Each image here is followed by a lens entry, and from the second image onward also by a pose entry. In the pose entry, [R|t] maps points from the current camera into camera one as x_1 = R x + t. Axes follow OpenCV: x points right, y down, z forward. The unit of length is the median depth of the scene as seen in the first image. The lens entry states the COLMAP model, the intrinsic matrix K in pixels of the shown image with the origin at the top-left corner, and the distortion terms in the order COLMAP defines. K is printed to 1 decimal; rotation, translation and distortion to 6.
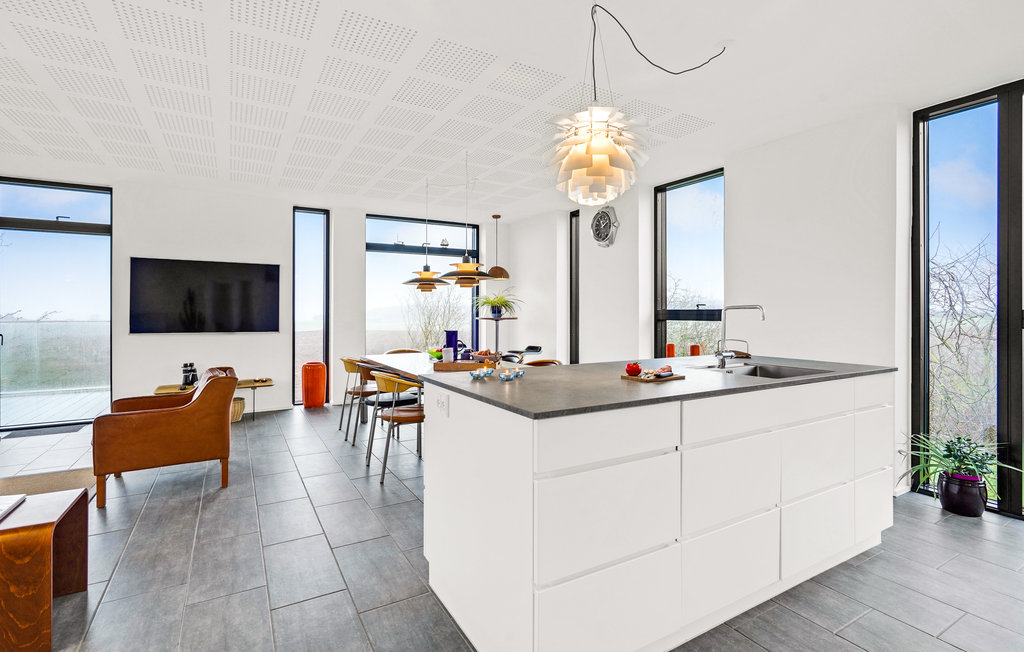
lens RADIAL K [[470.7, 0, 507.6], [0, 470.7, 317.1], [0, 0, 1]] dist [0.003561, 0.001136]
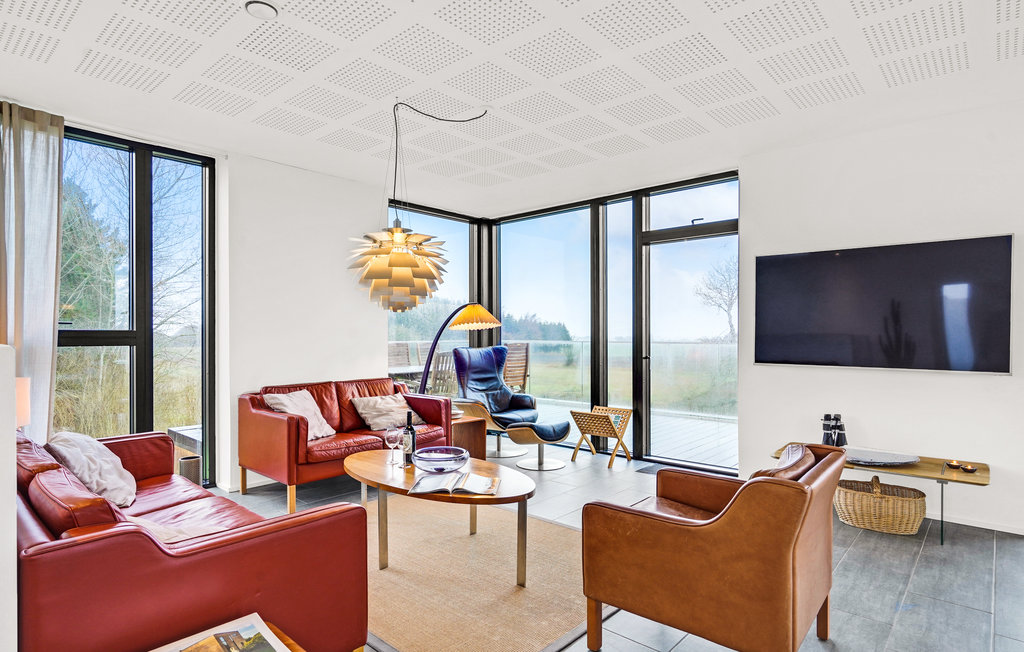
lens RADIAL K [[541.2, 0, 509.9], [0, 541.2, 337.4], [0, 0, 1]] dist [0.004940, 0.000423]
pose [[0.307441, 0.003759, -0.951560, -0.120481], [-0.008315, 0.999965, 0.001263, -0.002629], [0.951531, 0.007524, 0.307461, 0.368737]]
